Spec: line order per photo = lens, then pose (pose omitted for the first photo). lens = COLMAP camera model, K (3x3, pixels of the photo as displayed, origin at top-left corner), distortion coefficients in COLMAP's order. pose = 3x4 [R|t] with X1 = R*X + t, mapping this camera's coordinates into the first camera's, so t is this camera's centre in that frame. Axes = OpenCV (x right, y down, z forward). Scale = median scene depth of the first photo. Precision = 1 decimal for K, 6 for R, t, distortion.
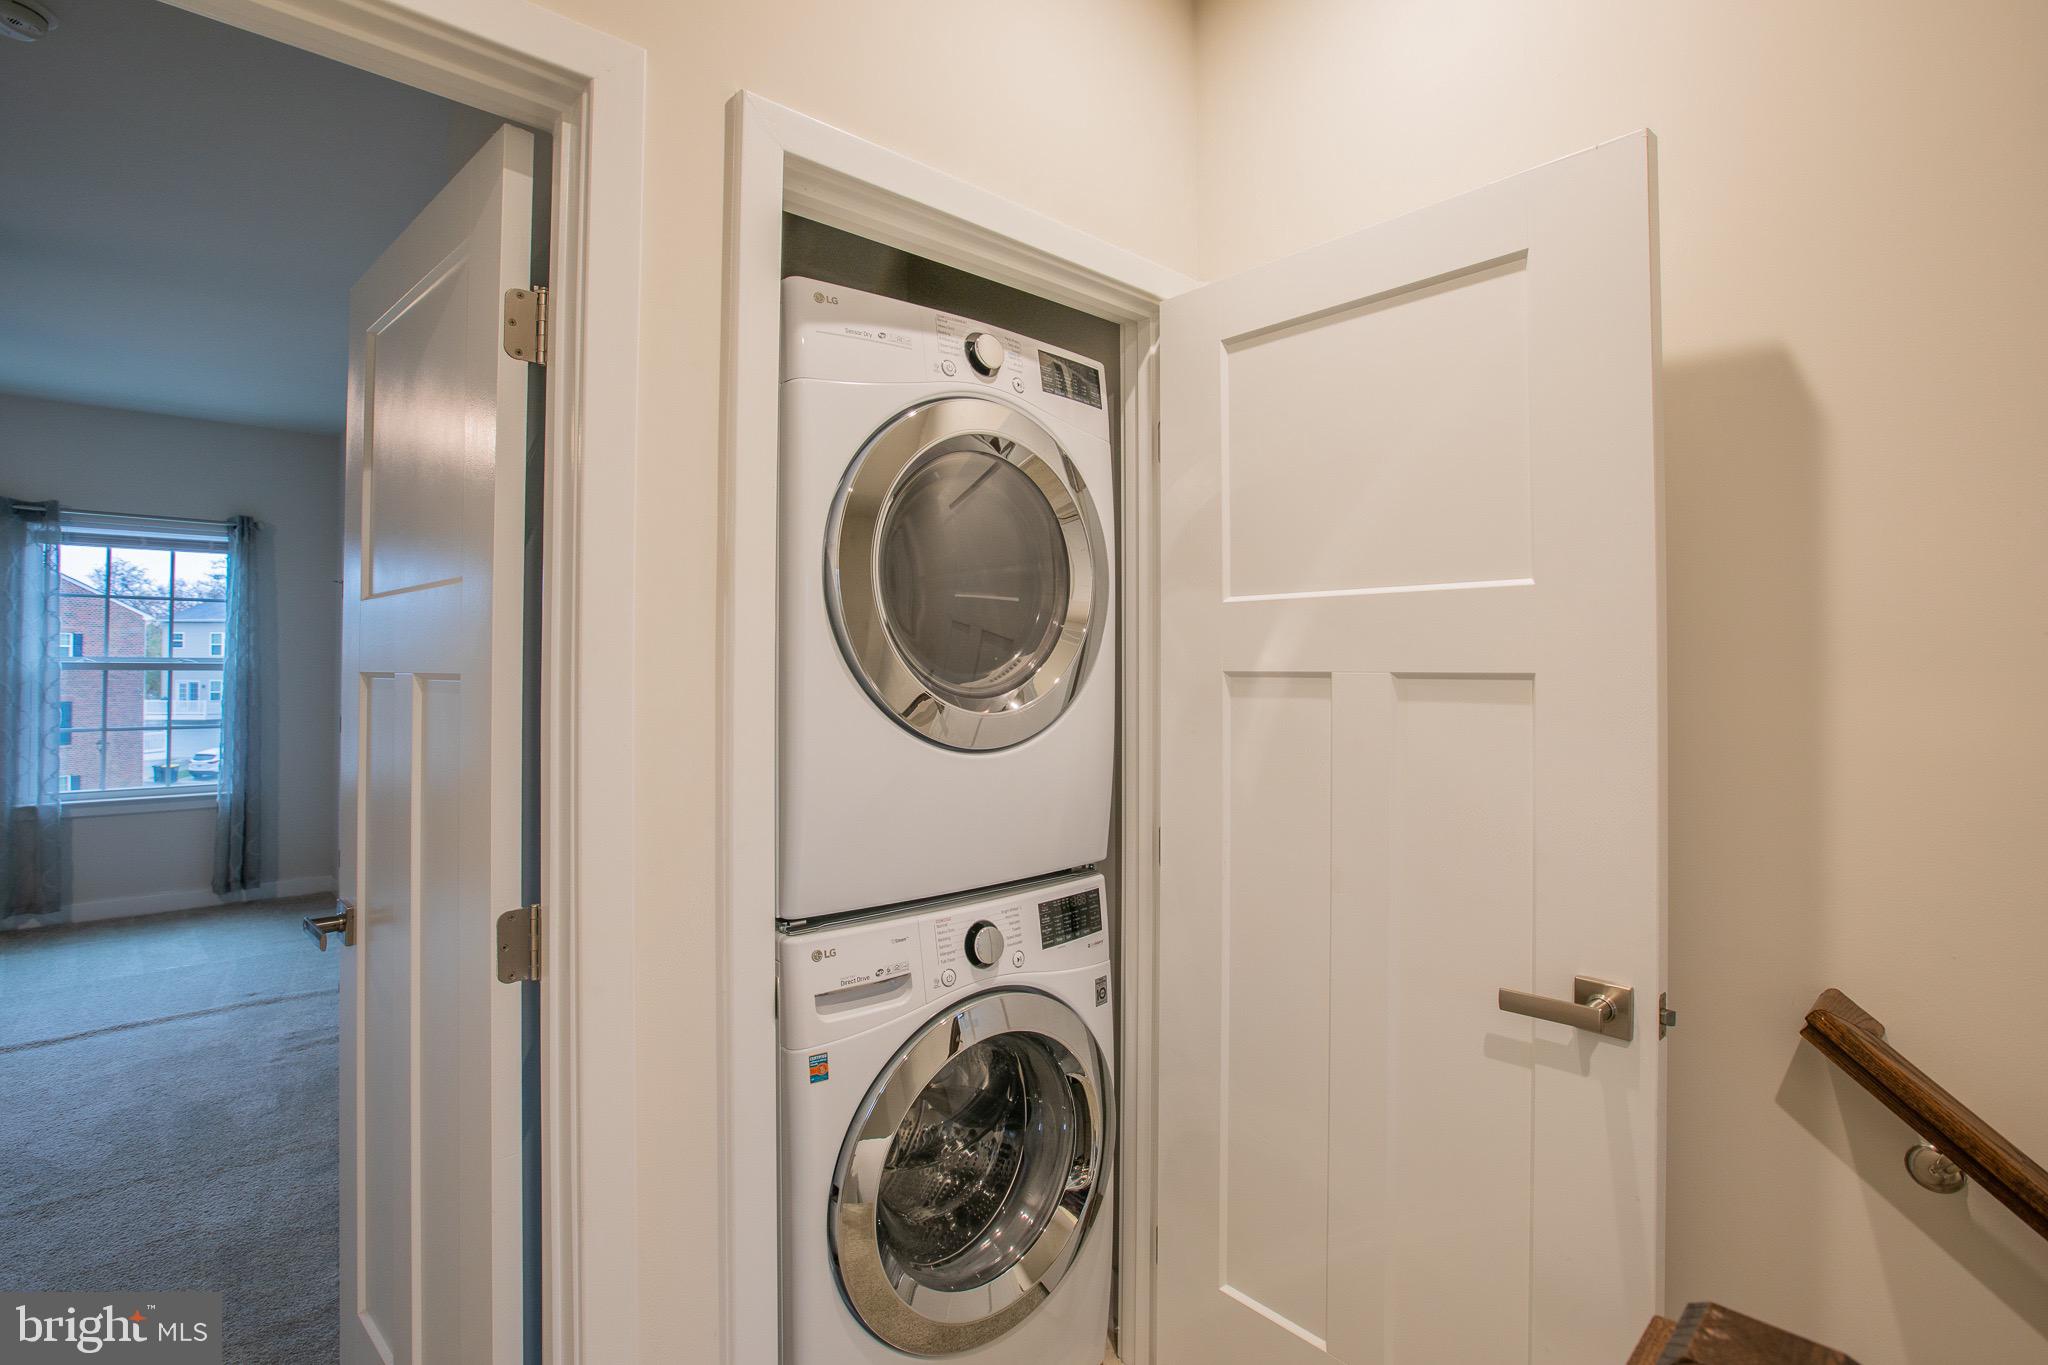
lens RADIAL K [[948.4, 0, 986.6], [0, 948.4, 654.6], [0, 0, 1]] dist [-0.036300, 0.011812]
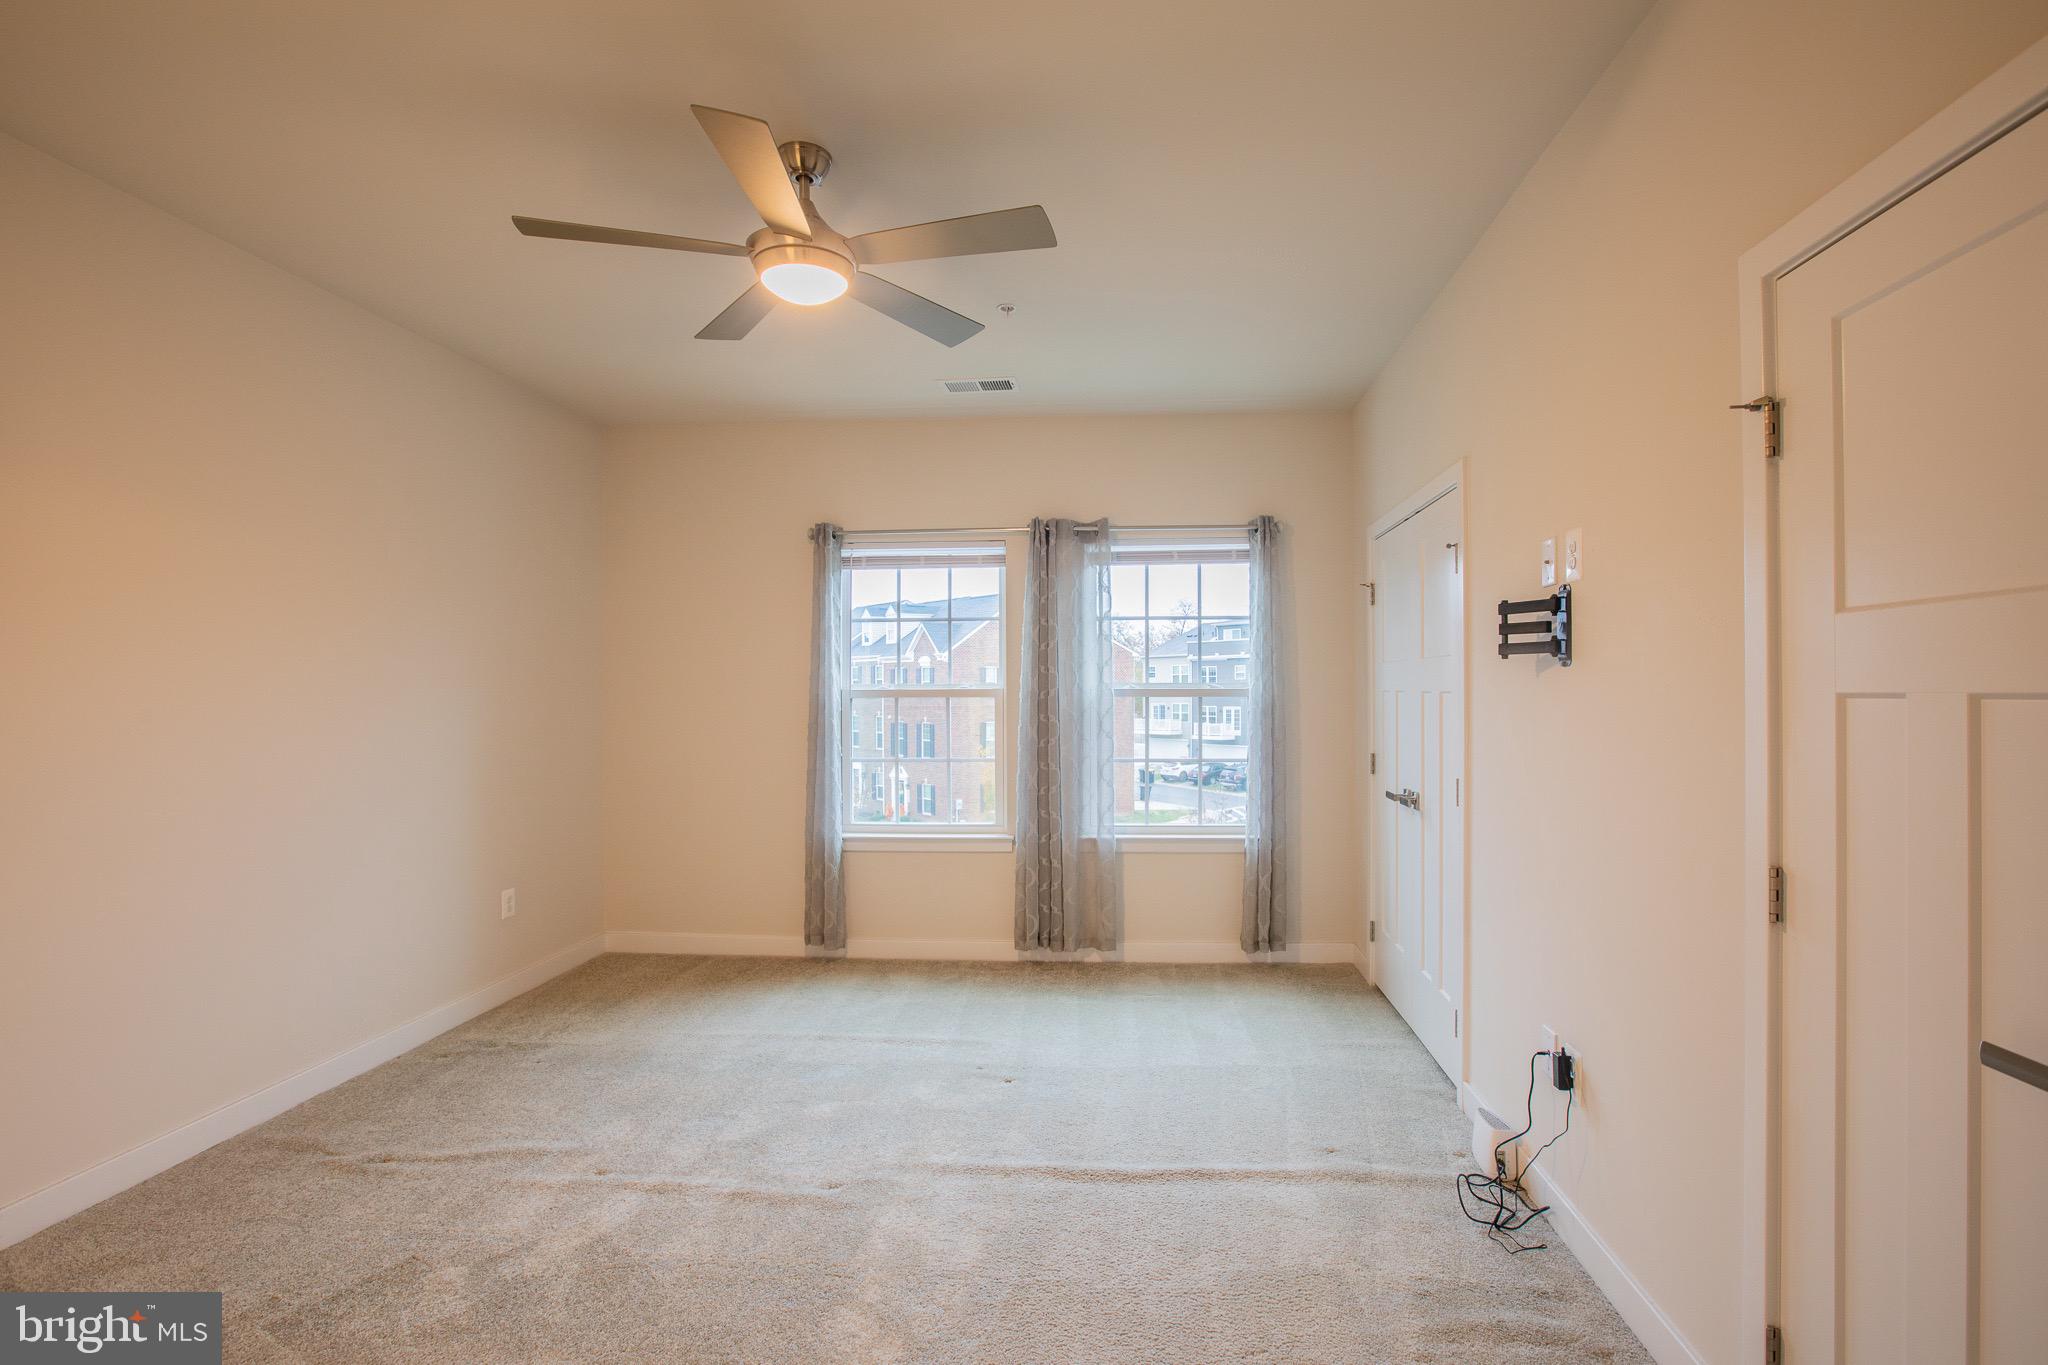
lens RADIAL K [[948.4, 0, 1021.6], [0, 948.4, 691.3], [0, 0, 1]] dist [-0.036300, 0.011812]
pose [[0.657919, -0.006997, -0.753056, -0.323554], [0.017677, 0.999825, 0.006155, 0.003199], [0.752881, -0.017361, 0.657928, 0.284029]]
